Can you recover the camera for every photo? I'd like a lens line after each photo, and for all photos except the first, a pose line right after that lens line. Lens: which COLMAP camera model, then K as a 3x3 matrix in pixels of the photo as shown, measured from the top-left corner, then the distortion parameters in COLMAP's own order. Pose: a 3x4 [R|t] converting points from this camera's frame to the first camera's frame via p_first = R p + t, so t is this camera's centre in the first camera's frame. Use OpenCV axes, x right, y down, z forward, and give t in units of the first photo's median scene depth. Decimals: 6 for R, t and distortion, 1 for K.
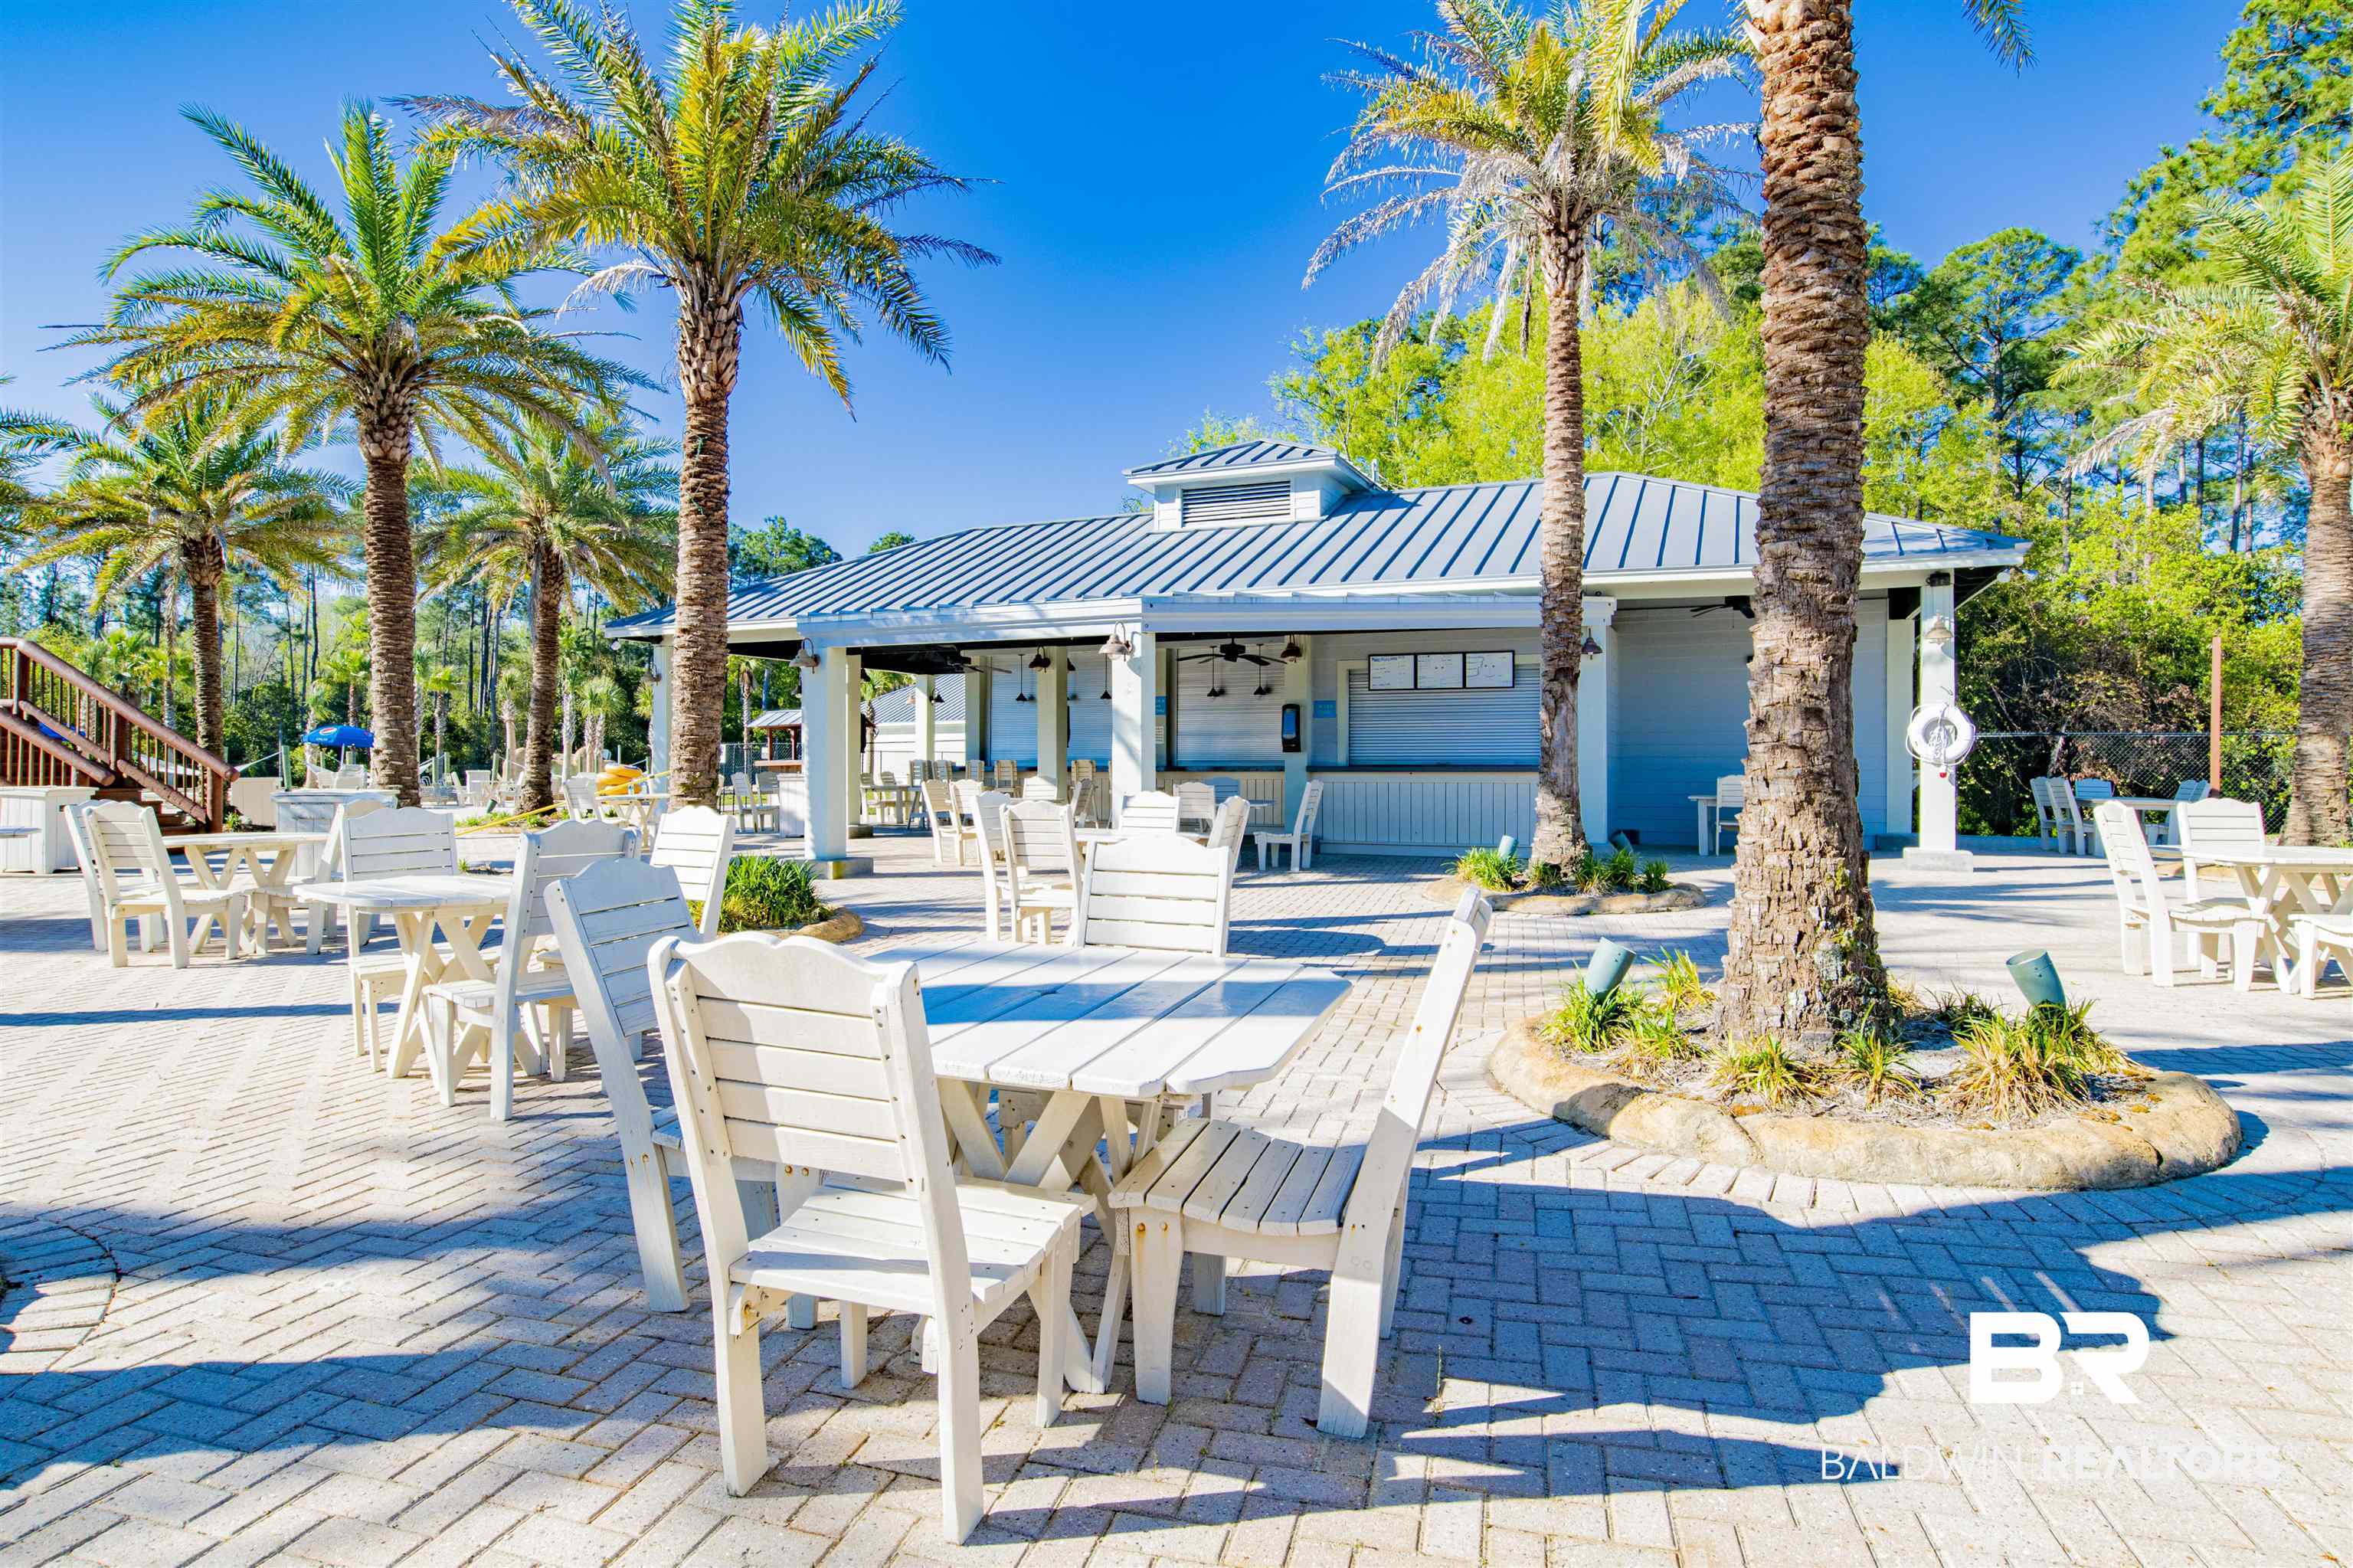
lens RADIAL K [[1307.3, 0, 1176.5], [0, 1307.3, 780.1], [0, 0, 1]] dist [-0.007866, 0.000117]
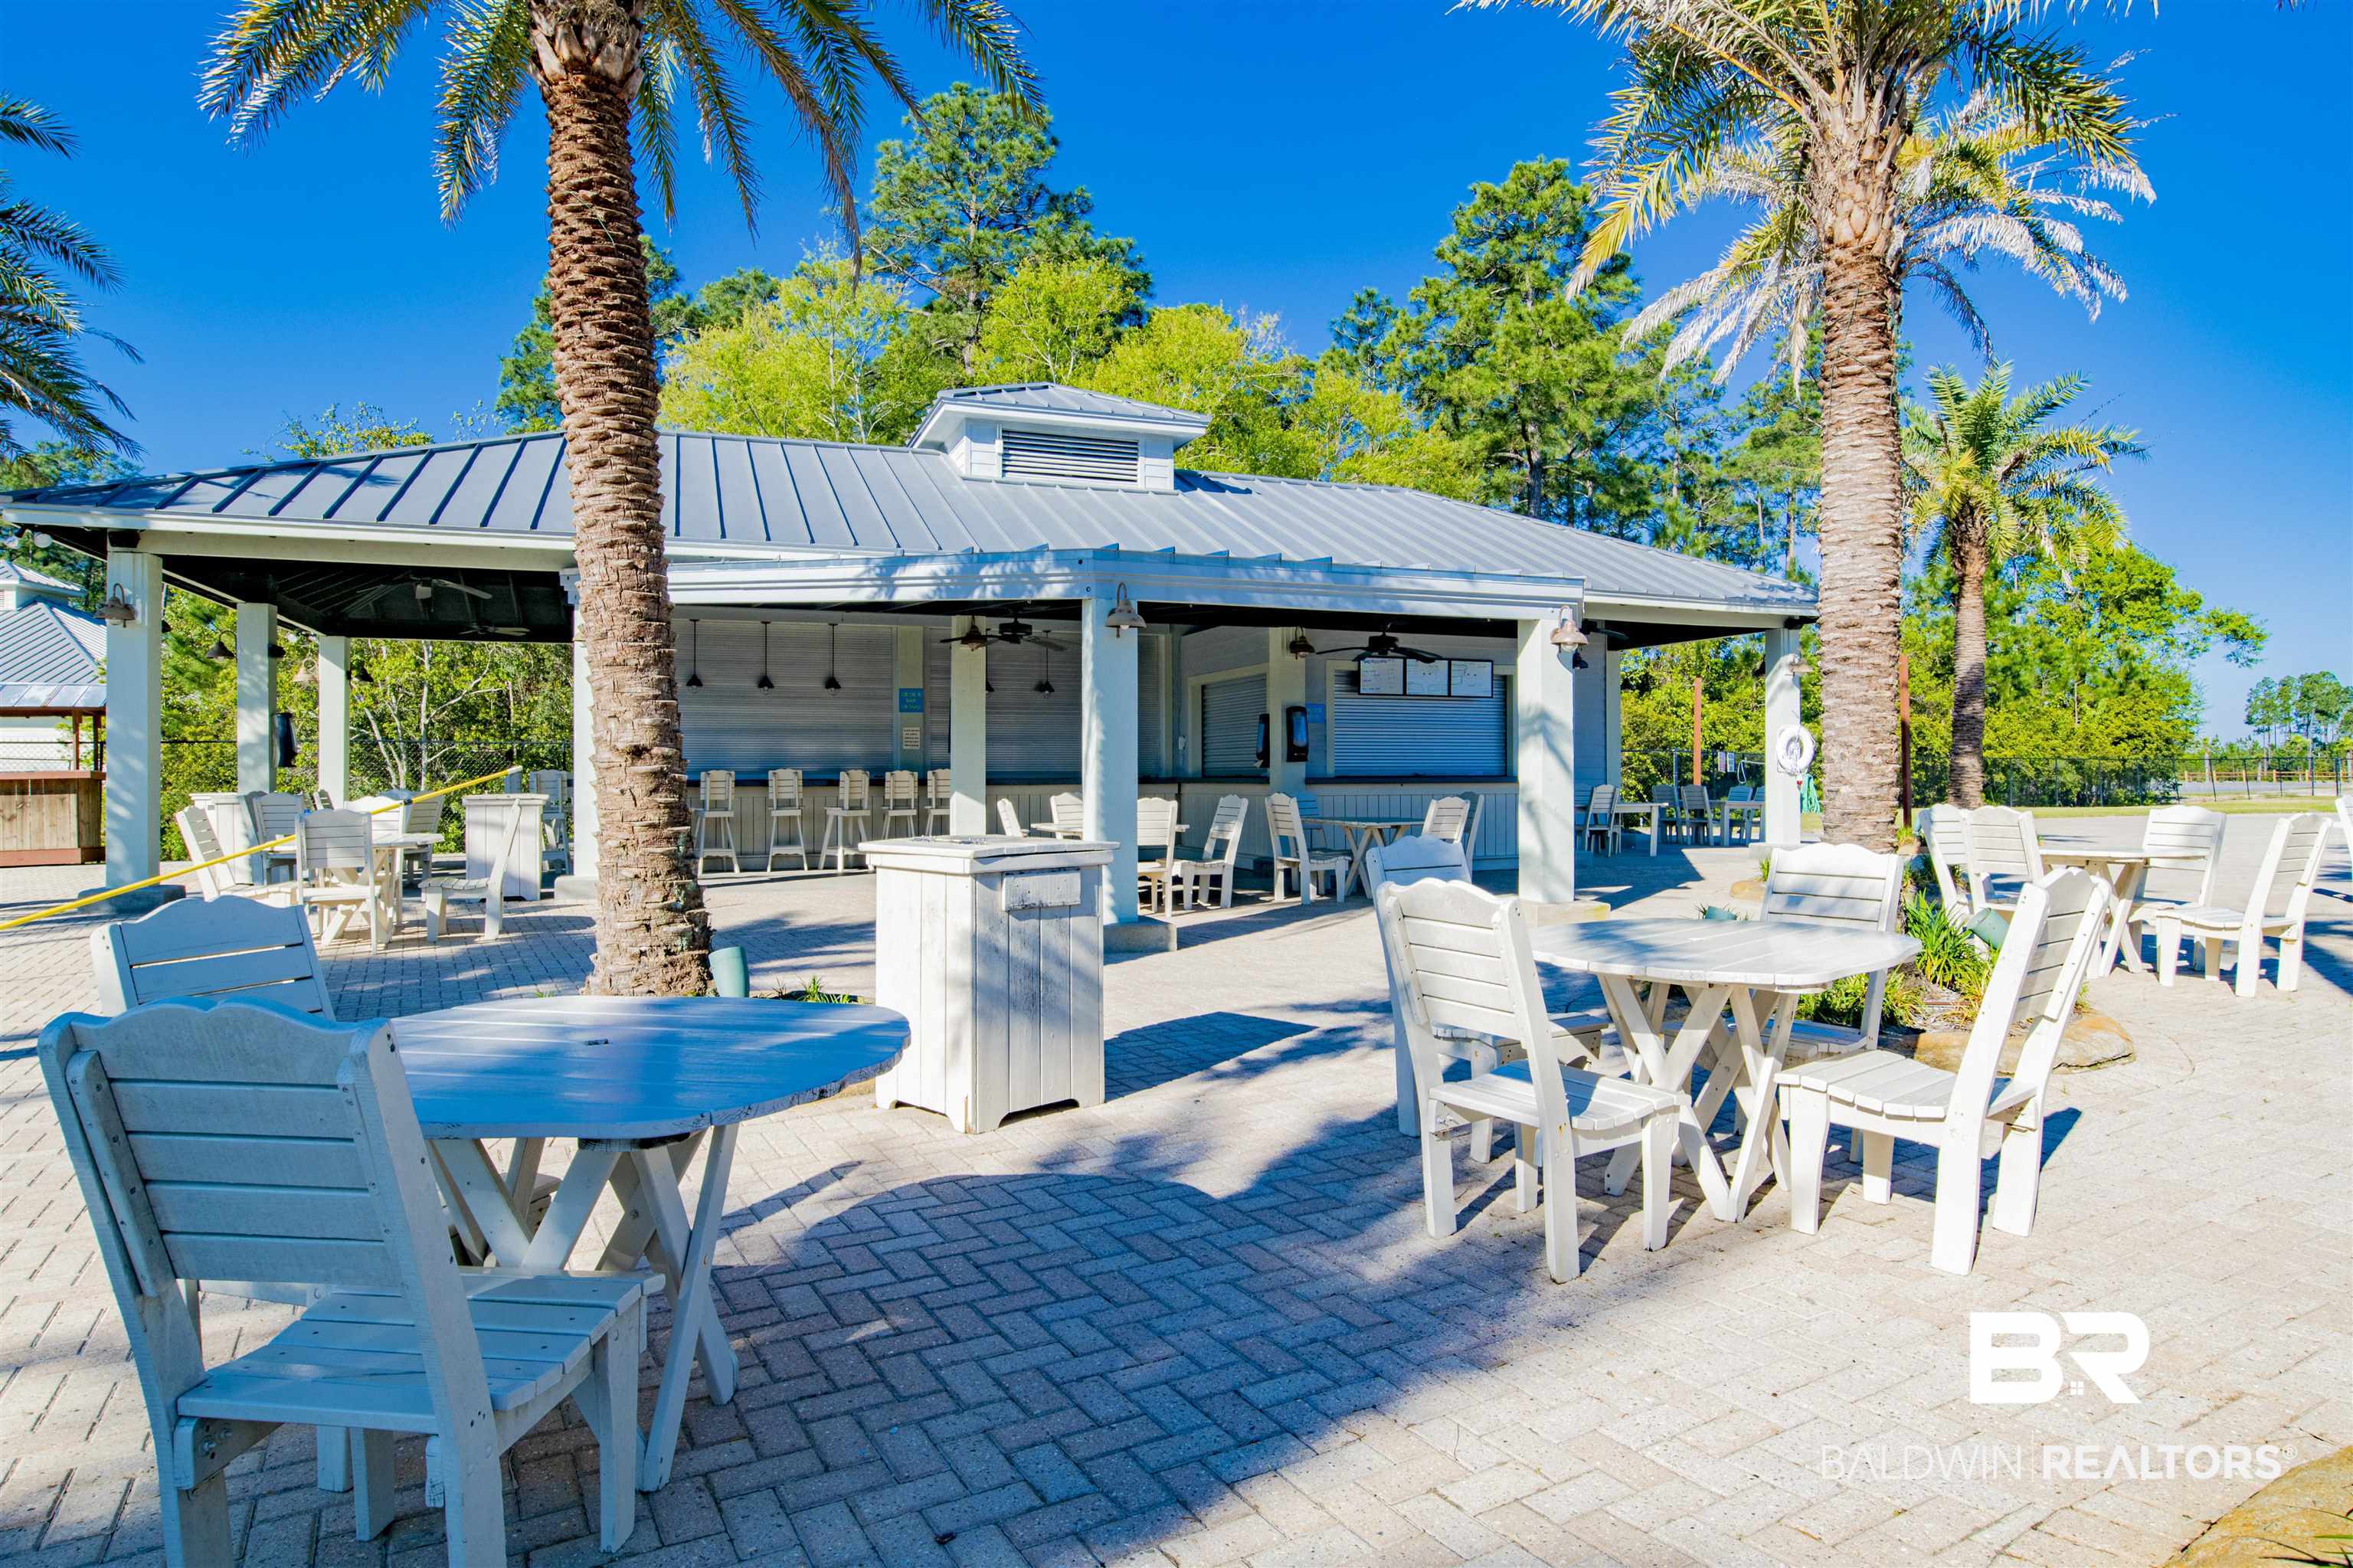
lens RADIAL K [[1438.8, 0, 1181.8], [0, 1438.8, 784.7], [0, 0, 1]] dist [-0.000969, -0.001223]
pose [[0.729452, -0.002607, 0.684027, -0.516369], [0.009311, 0.999938, -0.006118, -0.000253], [-0.683968, 0.010832, 0.729431, 0.291444]]
